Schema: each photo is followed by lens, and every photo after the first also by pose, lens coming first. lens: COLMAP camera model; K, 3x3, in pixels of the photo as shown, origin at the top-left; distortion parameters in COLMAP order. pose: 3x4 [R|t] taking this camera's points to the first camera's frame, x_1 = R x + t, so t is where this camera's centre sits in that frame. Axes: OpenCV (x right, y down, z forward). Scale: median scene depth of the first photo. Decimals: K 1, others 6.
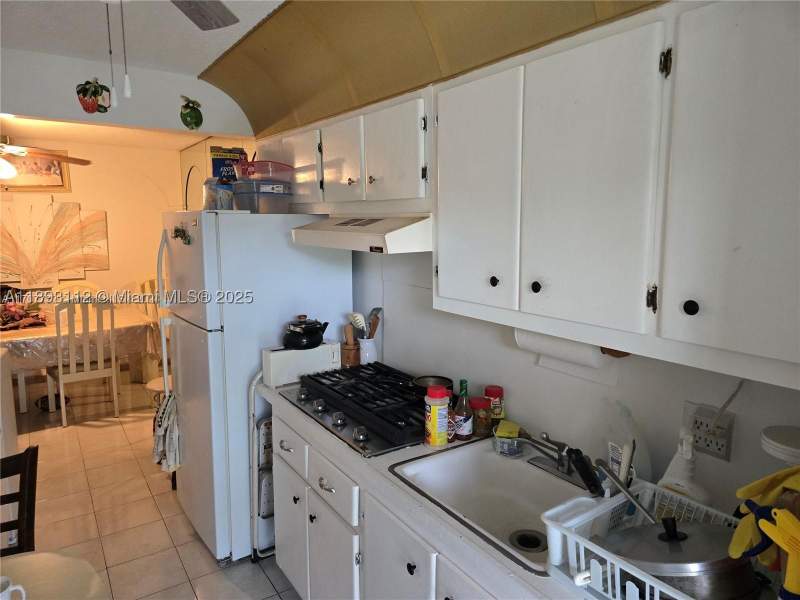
lens RADIAL K [[535.9, 0, 400.5], [0, 535.9, 289.2], [0, 0, 1]] dist [0.025690, -0.014980]
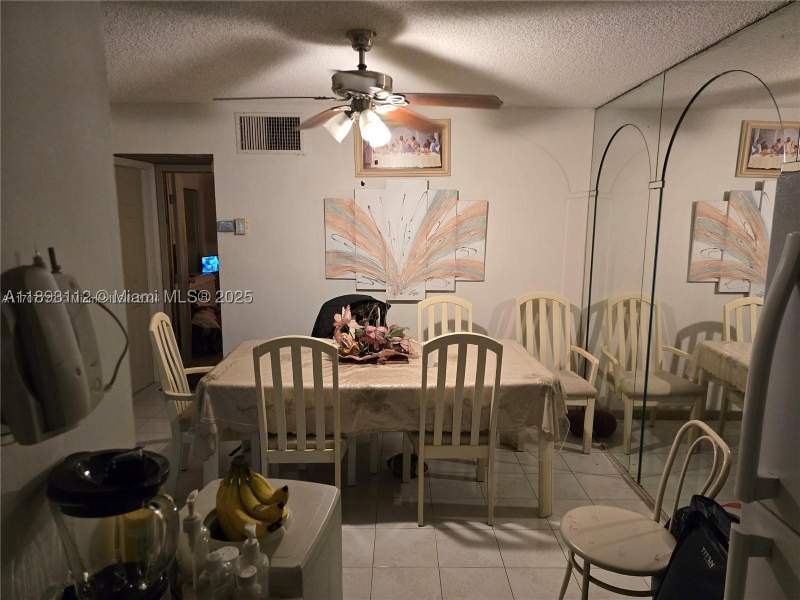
lens RADIAL K [[535.9, 0, 399.7], [0, 535.9, 302.0], [0, 0, 1]] dist [0.025690, -0.014980]
pose [[0.826320, 0.091977, -0.555640, -0.276786], [-0.080420, 0.995734, 0.045231, -0.039448], [0.557430, 0.007309, 0.830192, 0.402157]]
